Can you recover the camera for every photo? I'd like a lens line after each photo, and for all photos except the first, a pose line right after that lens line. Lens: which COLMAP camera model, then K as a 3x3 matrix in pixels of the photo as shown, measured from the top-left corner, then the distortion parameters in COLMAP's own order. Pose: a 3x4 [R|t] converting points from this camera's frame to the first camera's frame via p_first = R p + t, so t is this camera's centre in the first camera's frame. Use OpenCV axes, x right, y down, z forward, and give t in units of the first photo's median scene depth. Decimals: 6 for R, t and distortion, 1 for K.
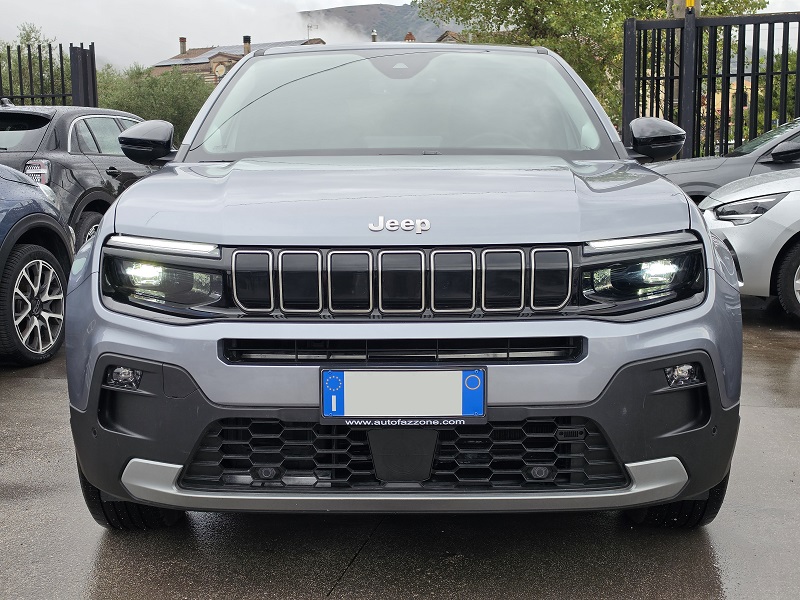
lens RADIAL K [[1140.0, 0, 399.7], [0, 1140.0, 298.8], [0, 0, 1]] dist [0.136644, 0.000000]
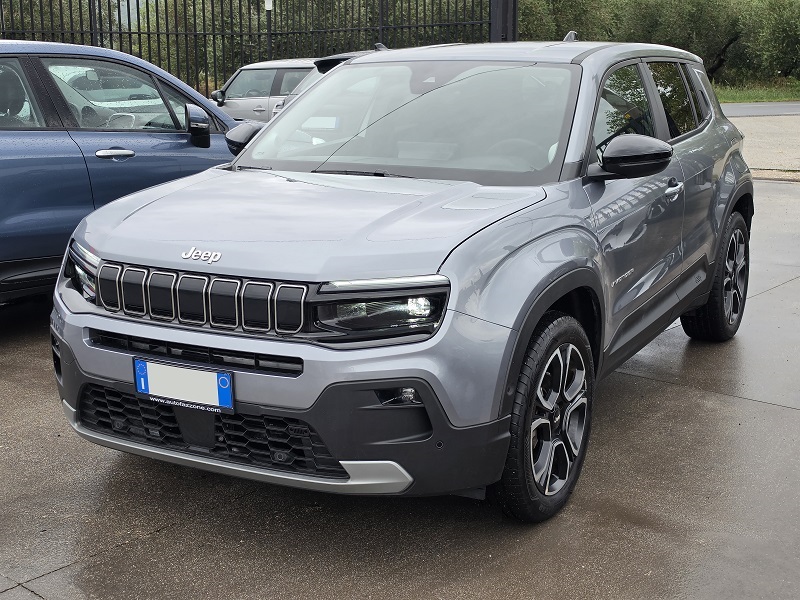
lens RADIAL K [[1140.0, 0, 407.6], [0, 1140.0, 301.3], [0, 0, 1]] dist [0.136644, 0.000000]
pose [[0.879150, 0.105807, -0.464651, 0.835006], [-0.061595, 0.992091, 0.109370, -0.172777], [0.472548, -0.067532, 0.878714, -0.050368]]
